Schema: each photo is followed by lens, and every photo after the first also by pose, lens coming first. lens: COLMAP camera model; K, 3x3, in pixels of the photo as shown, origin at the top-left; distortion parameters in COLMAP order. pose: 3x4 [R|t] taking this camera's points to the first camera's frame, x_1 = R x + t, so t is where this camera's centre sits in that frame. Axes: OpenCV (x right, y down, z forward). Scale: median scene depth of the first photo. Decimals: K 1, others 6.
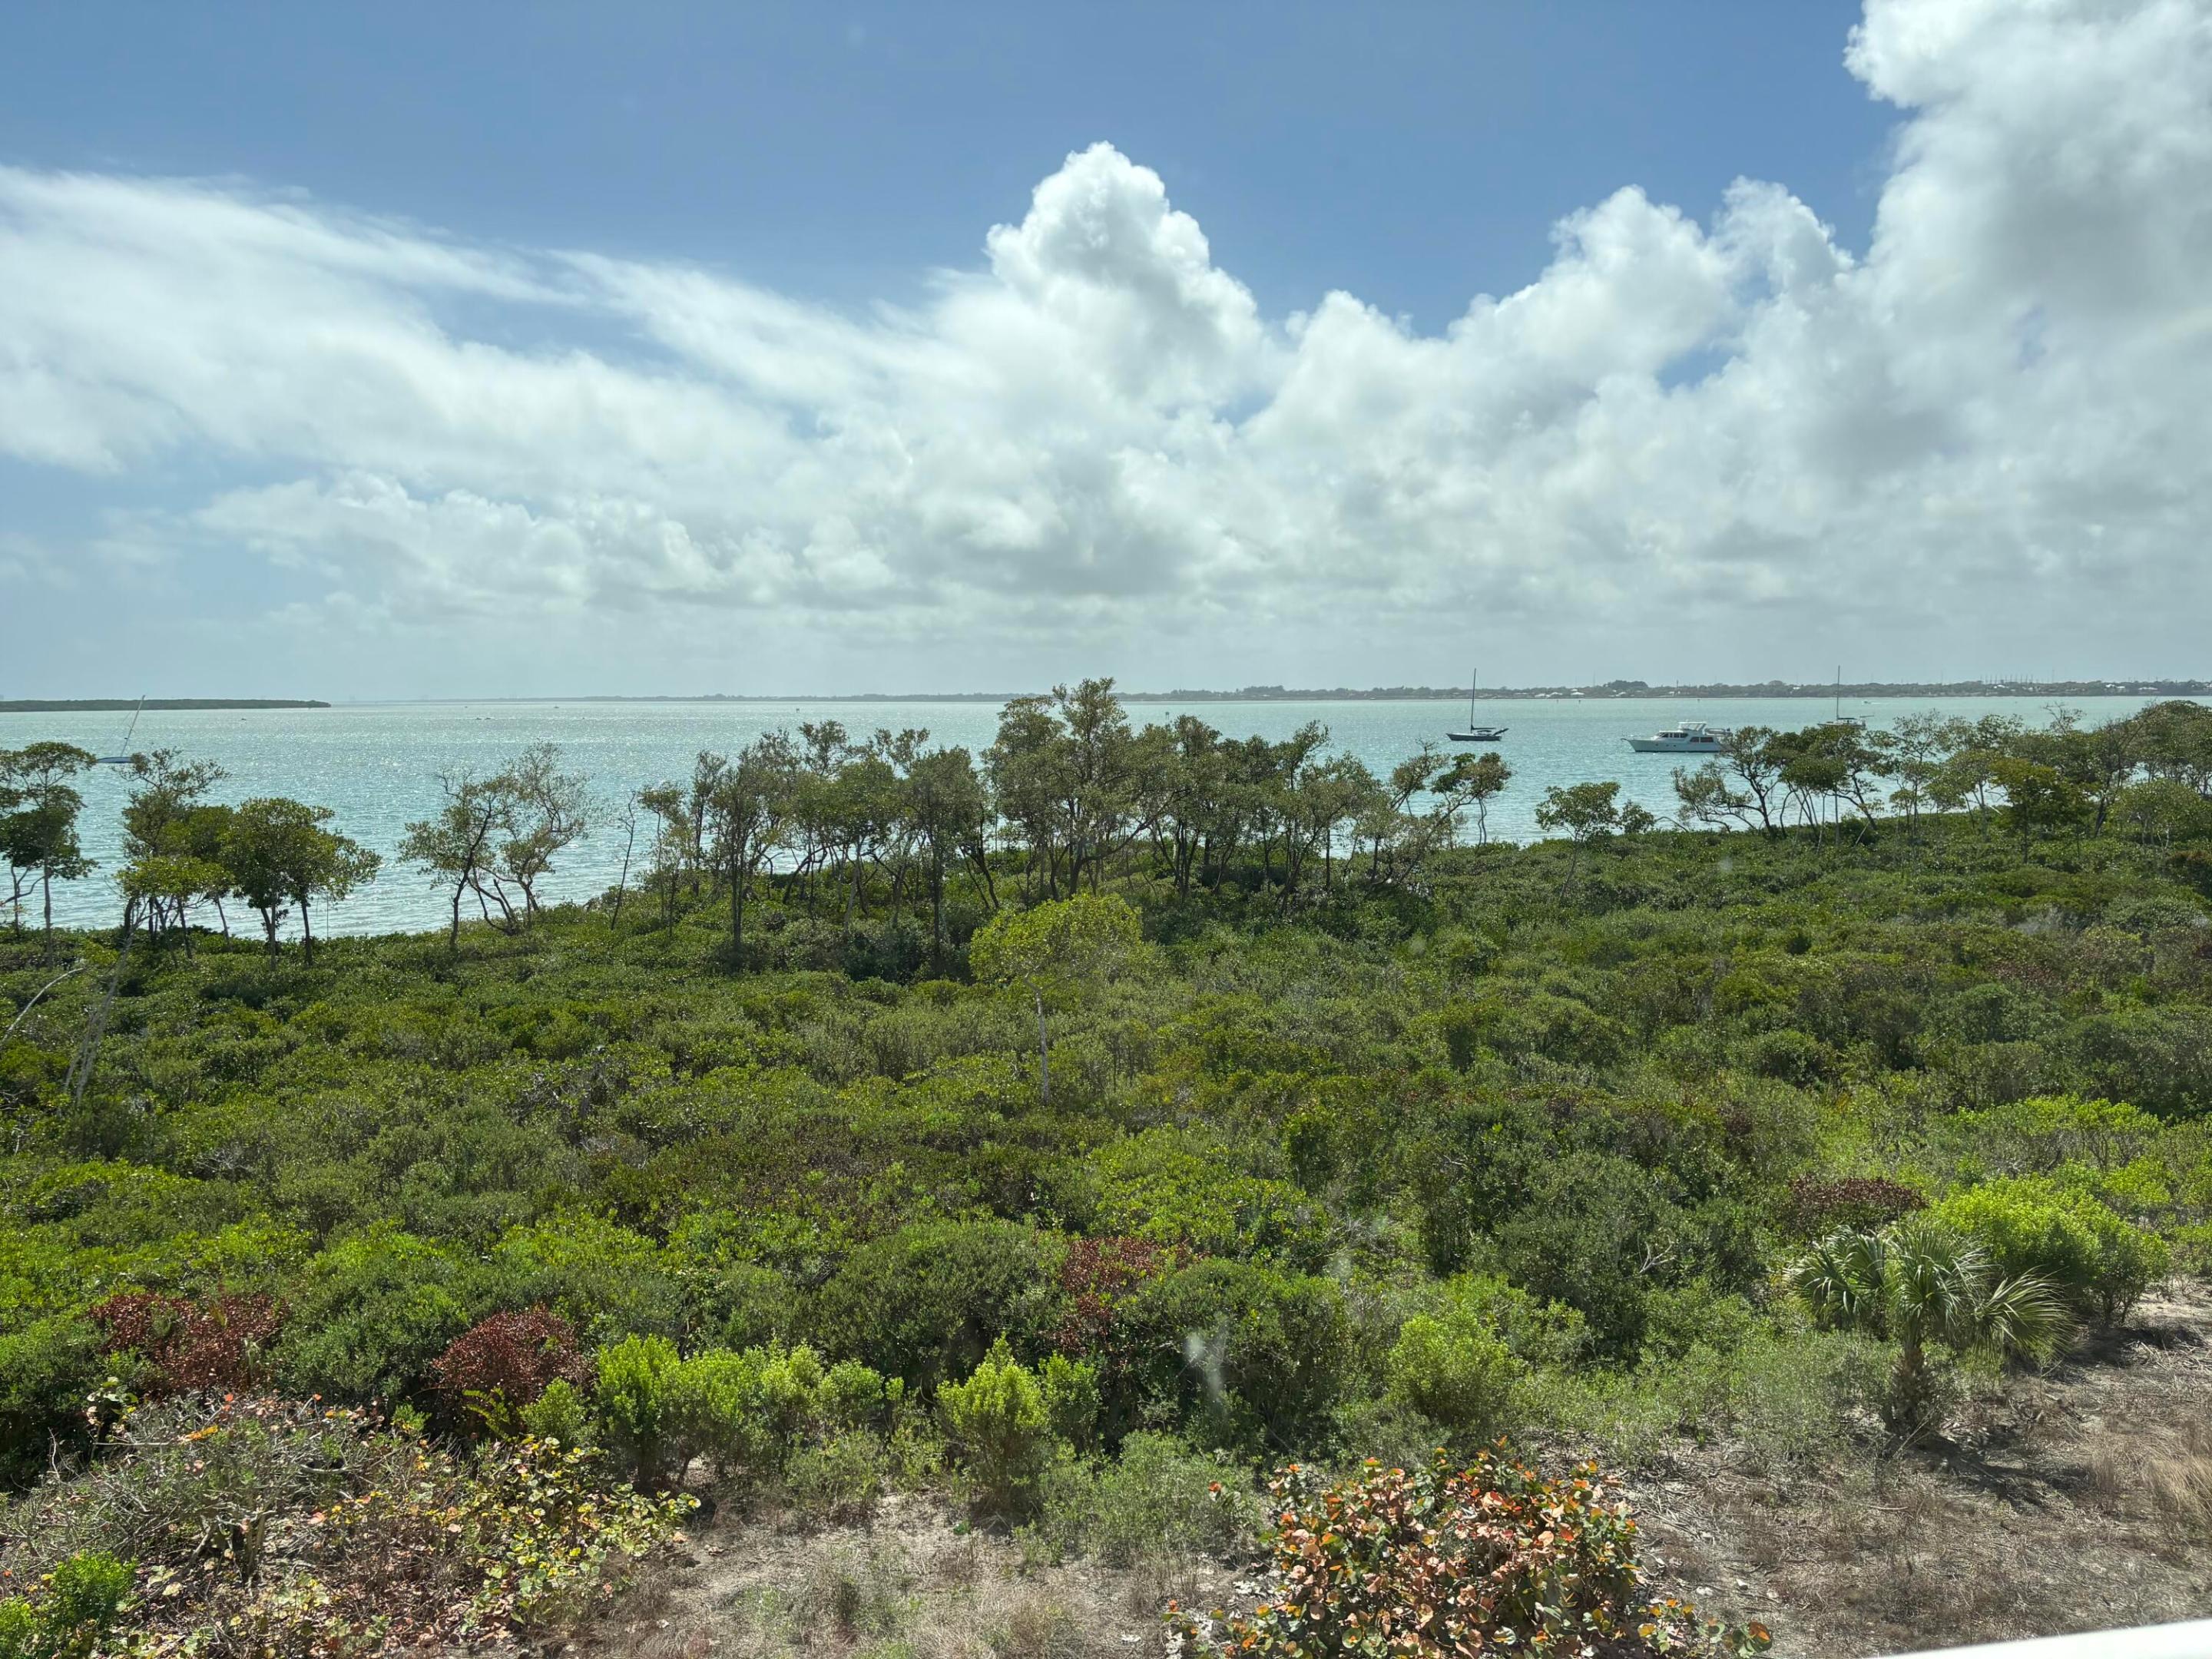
lens RADIAL K [[1664.1, 0, 1093.0], [0, 1664.1, 797.6], [0, 0, 1]] dist [0.049750, -0.048050]
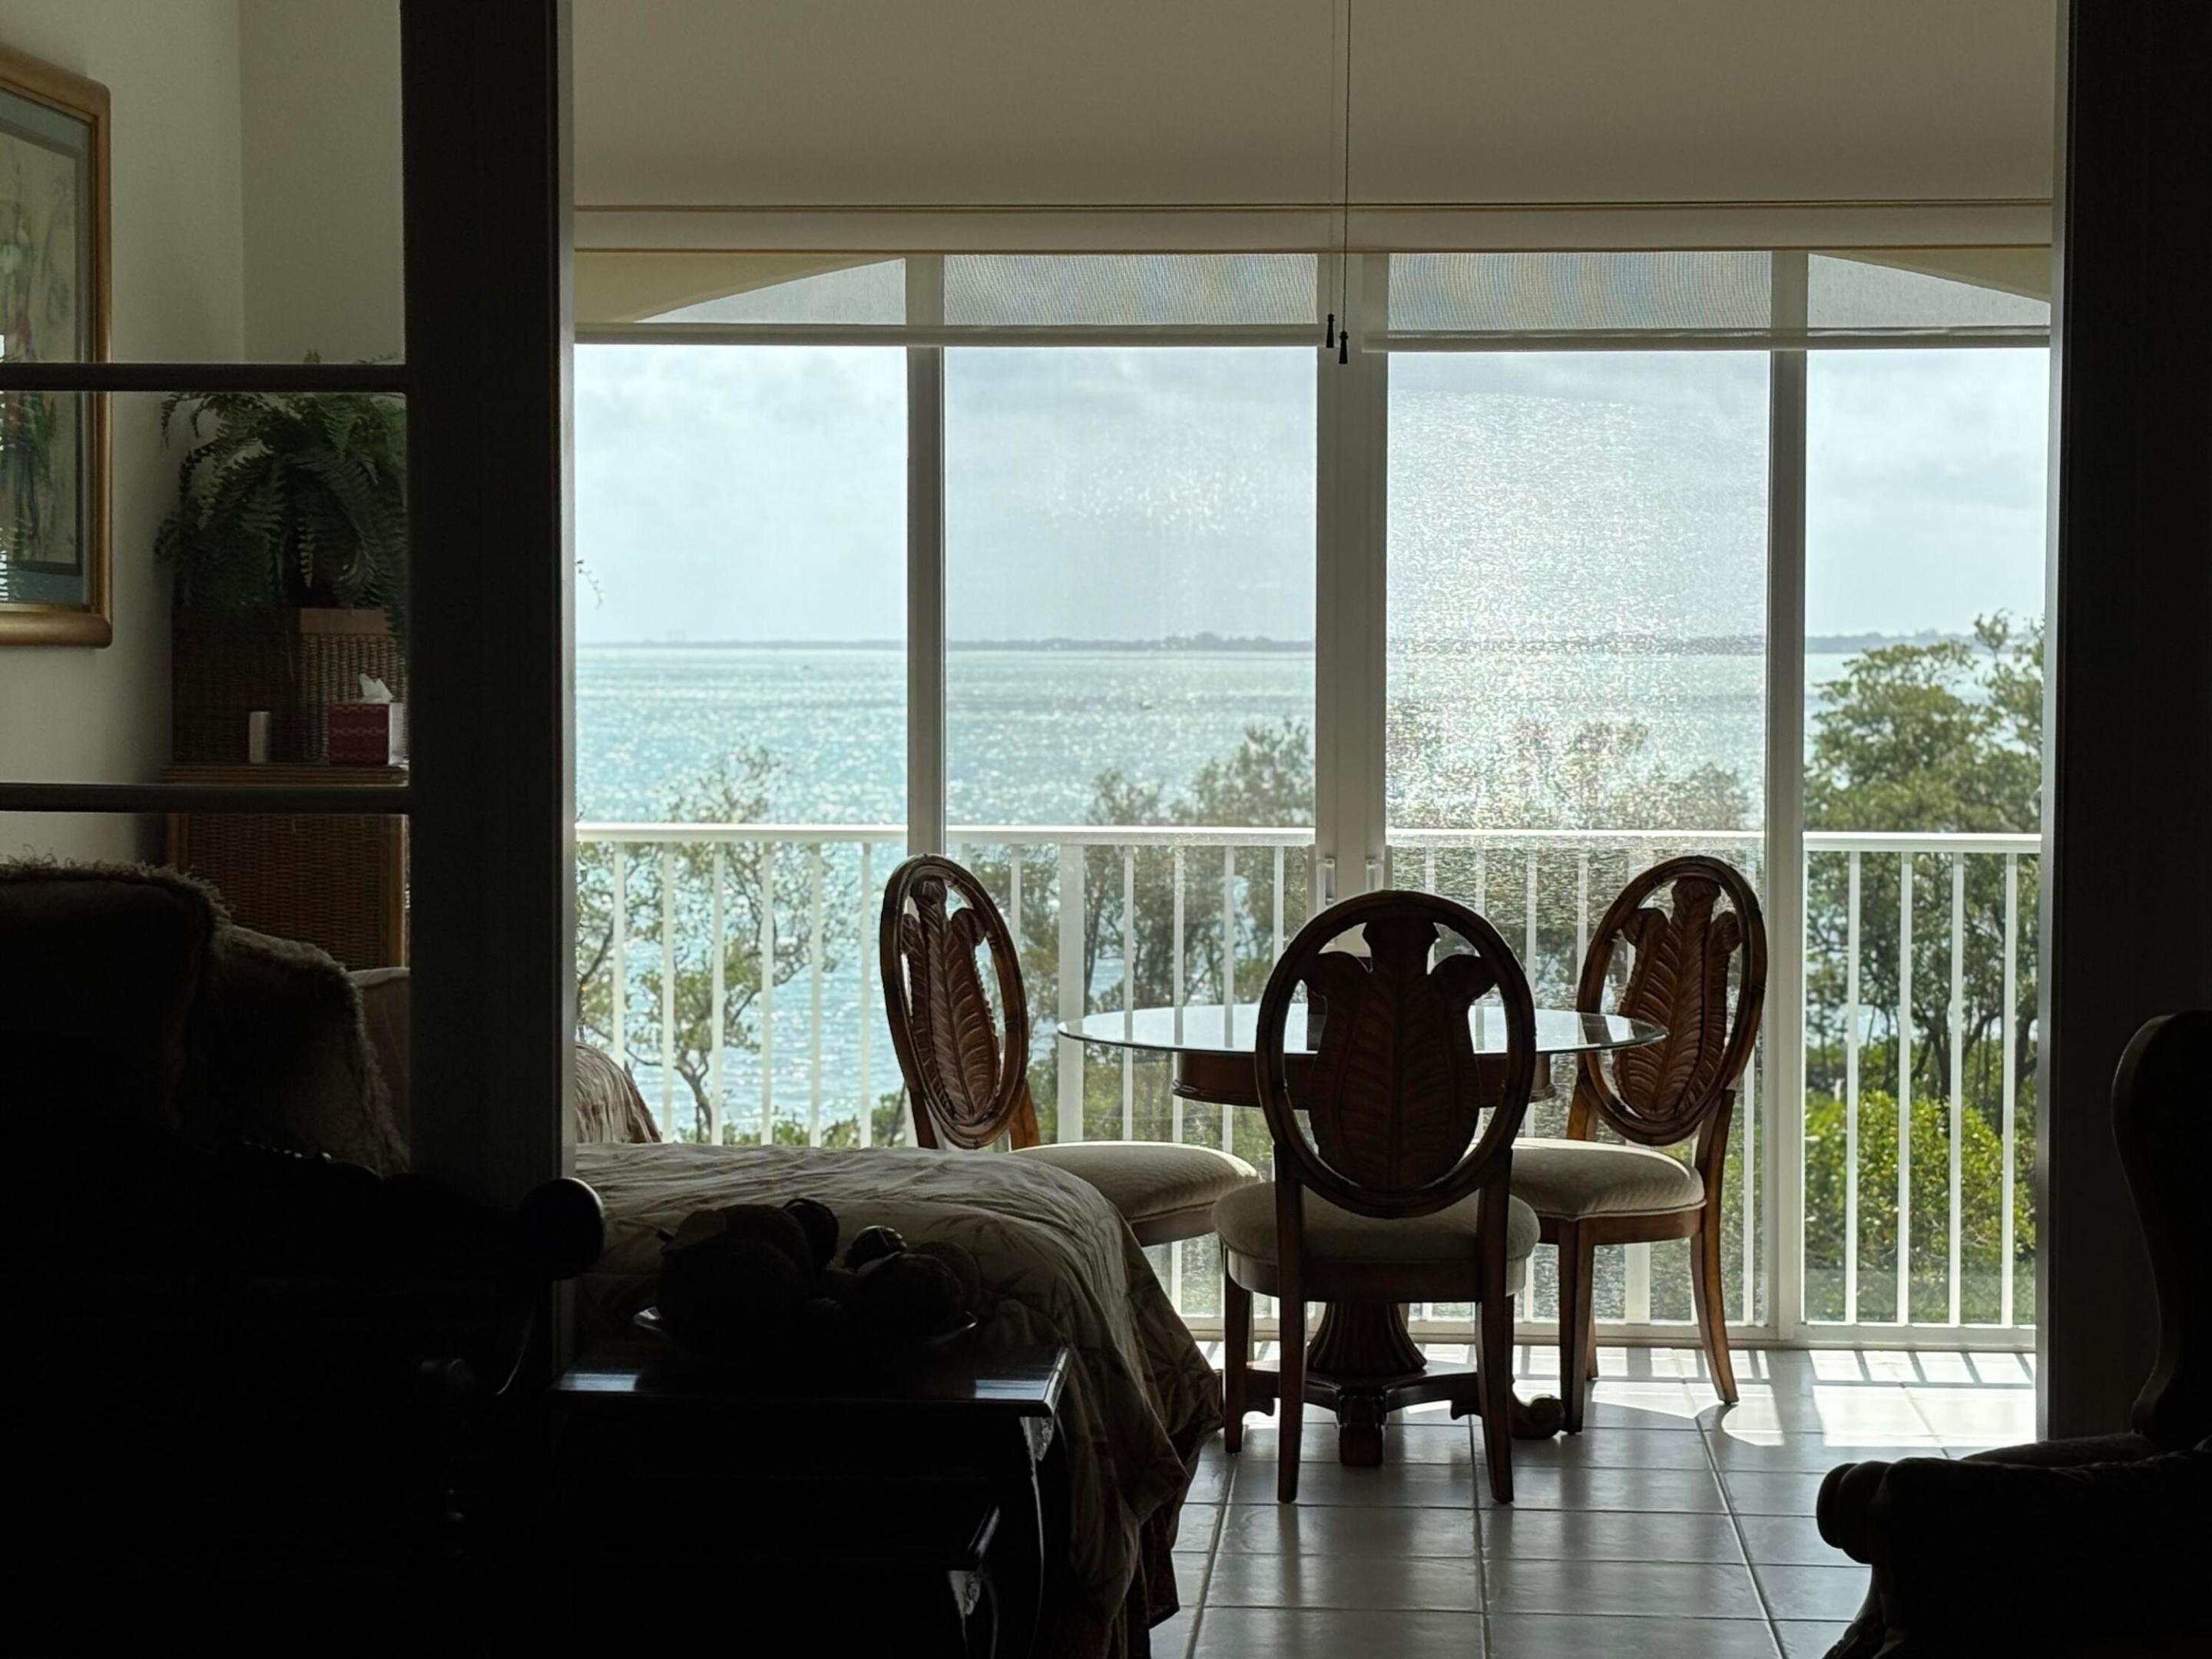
lens RADIAL K [[4663.8, 0, 1088.9], [0, 4663.8, 839.2], [0, 0, 1]] dist [0.249532, 0.000000]
pose [[0.969791, 0.019928, -0.243123, 0.062332], [-0.024371, 0.999586, -0.015283, 0.010049], [0.242718, 0.020746, 0.969875, -0.176633]]
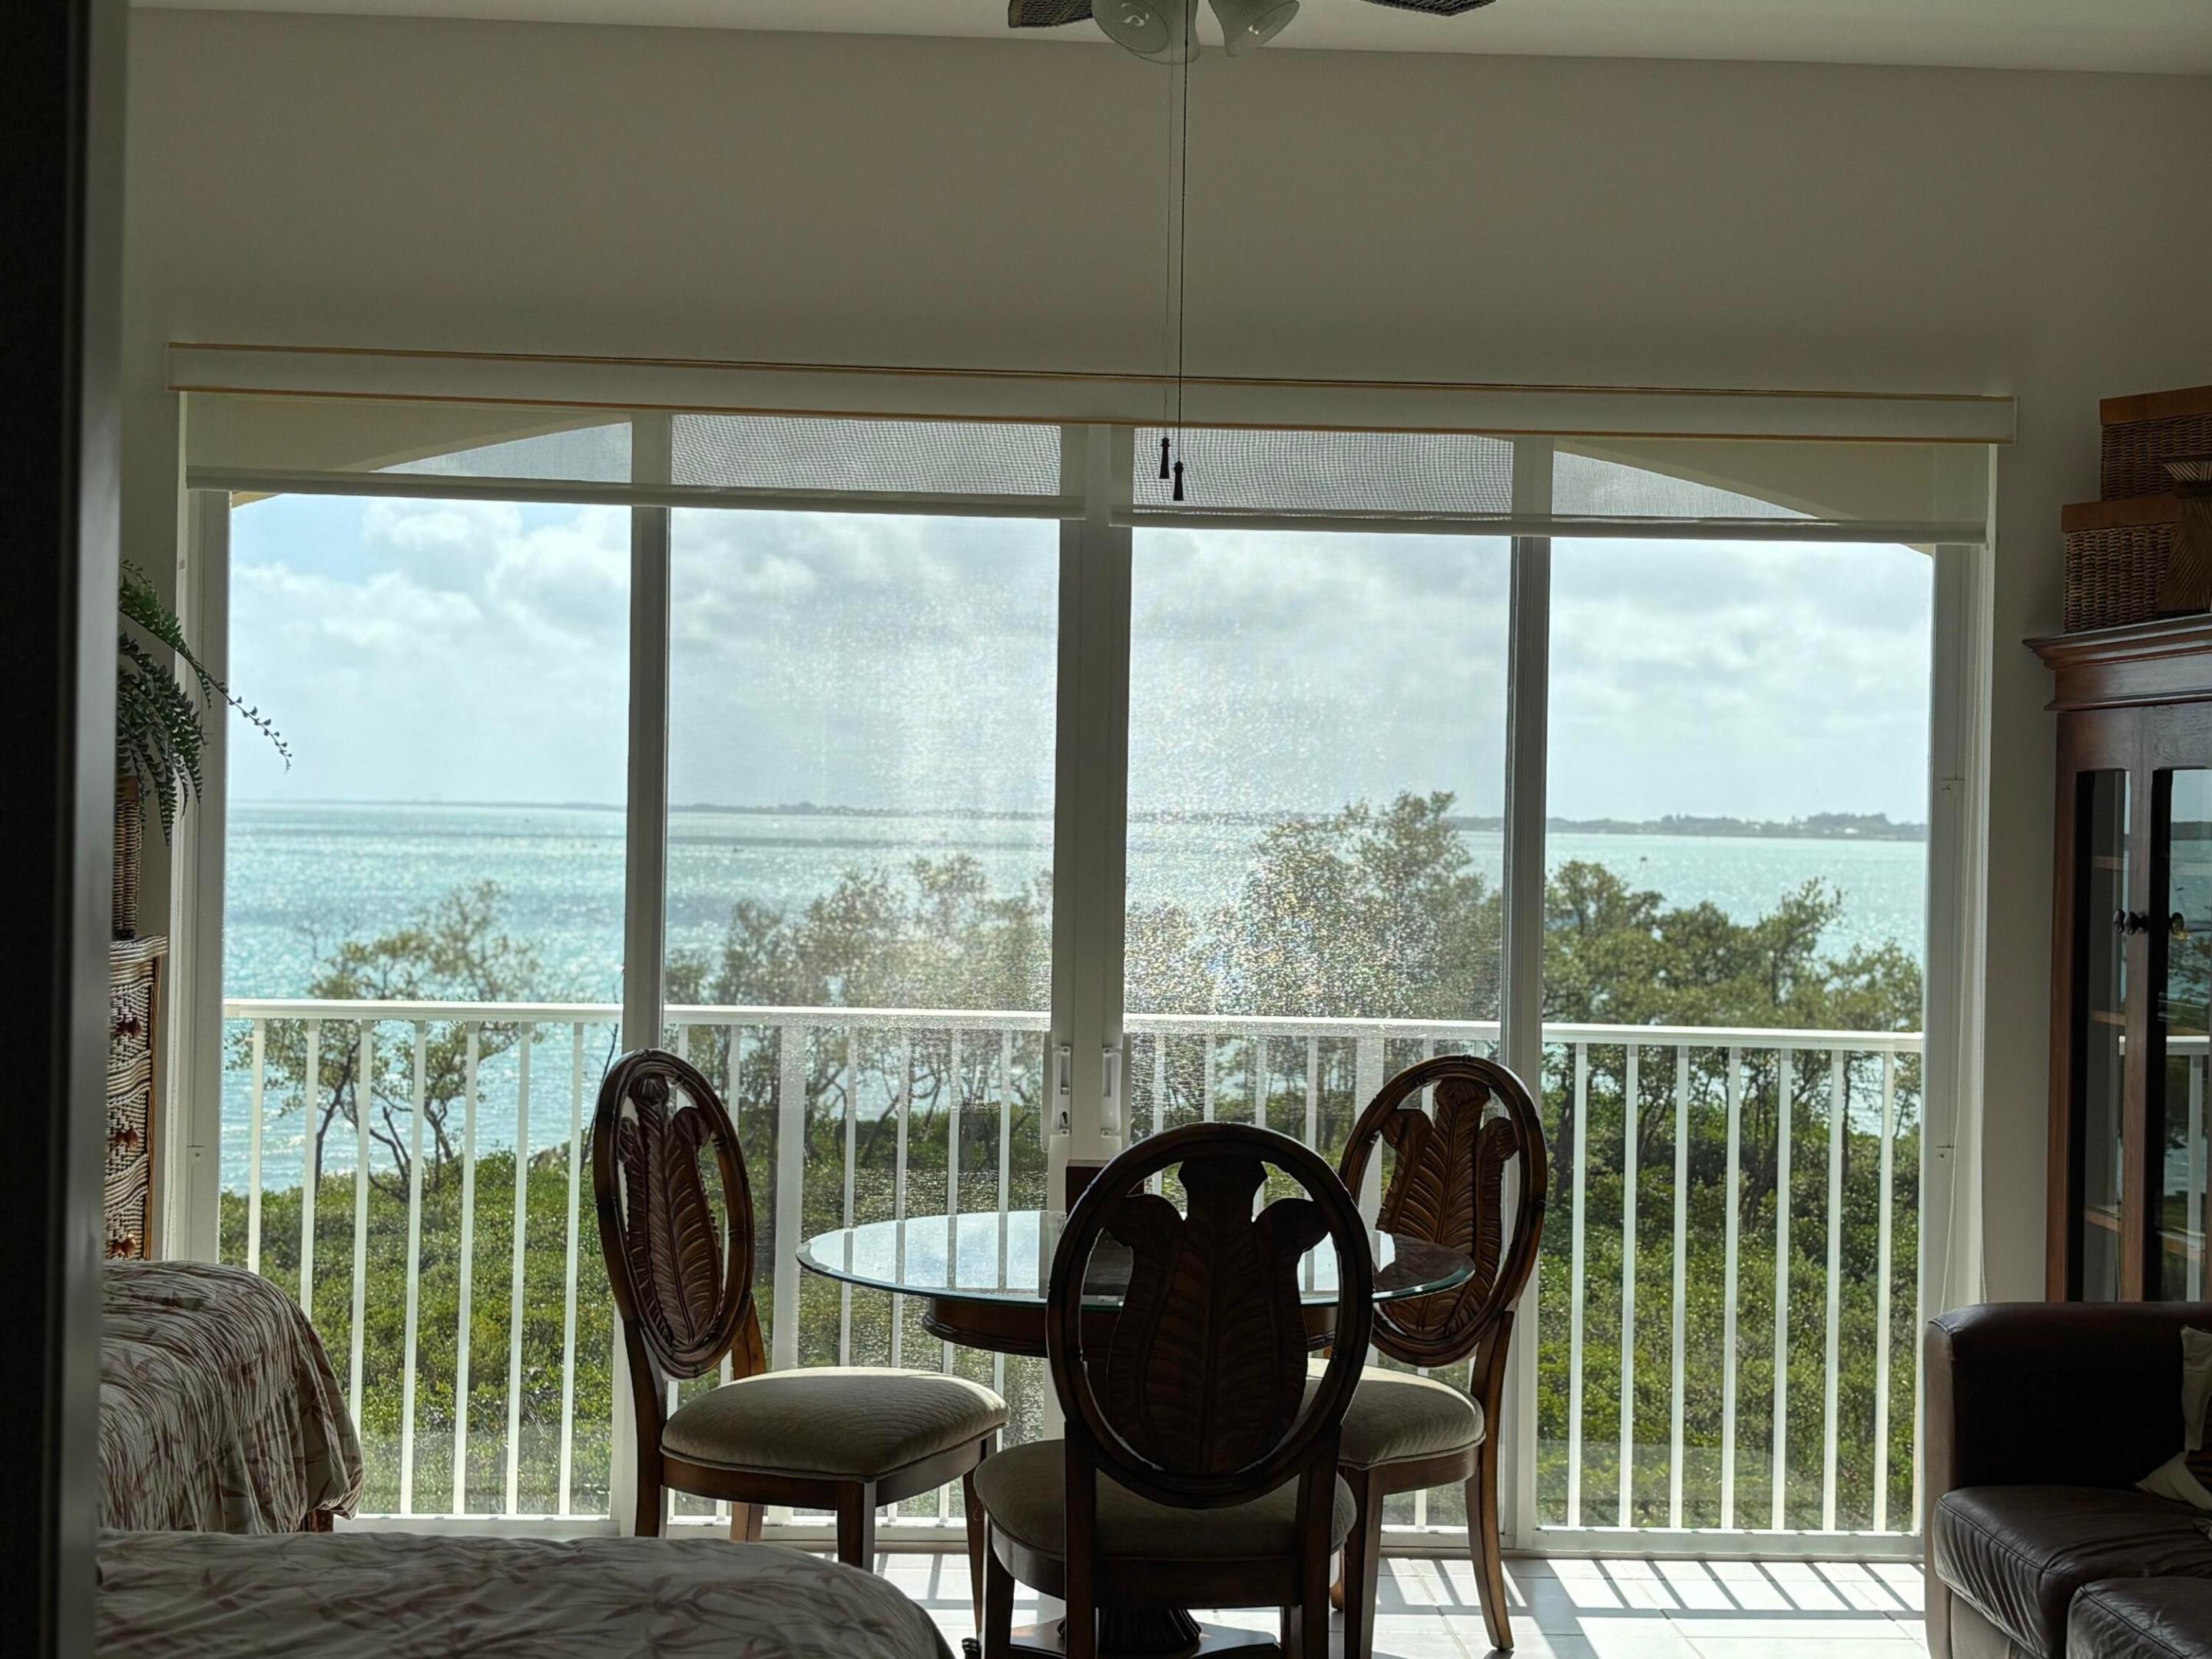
lens RADIAL K [[3181.5, 0, 1104.3], [0, 3181.5, 837.6], [0, 0, 1]] dist [0.100454, 0.000000]
pose [[0.991507, 0.028971, -0.126789, 0.042857], [-0.035879, 0.997974, -0.052548, 0.006025], [0.125009, 0.056651, 0.990537, -0.114309]]
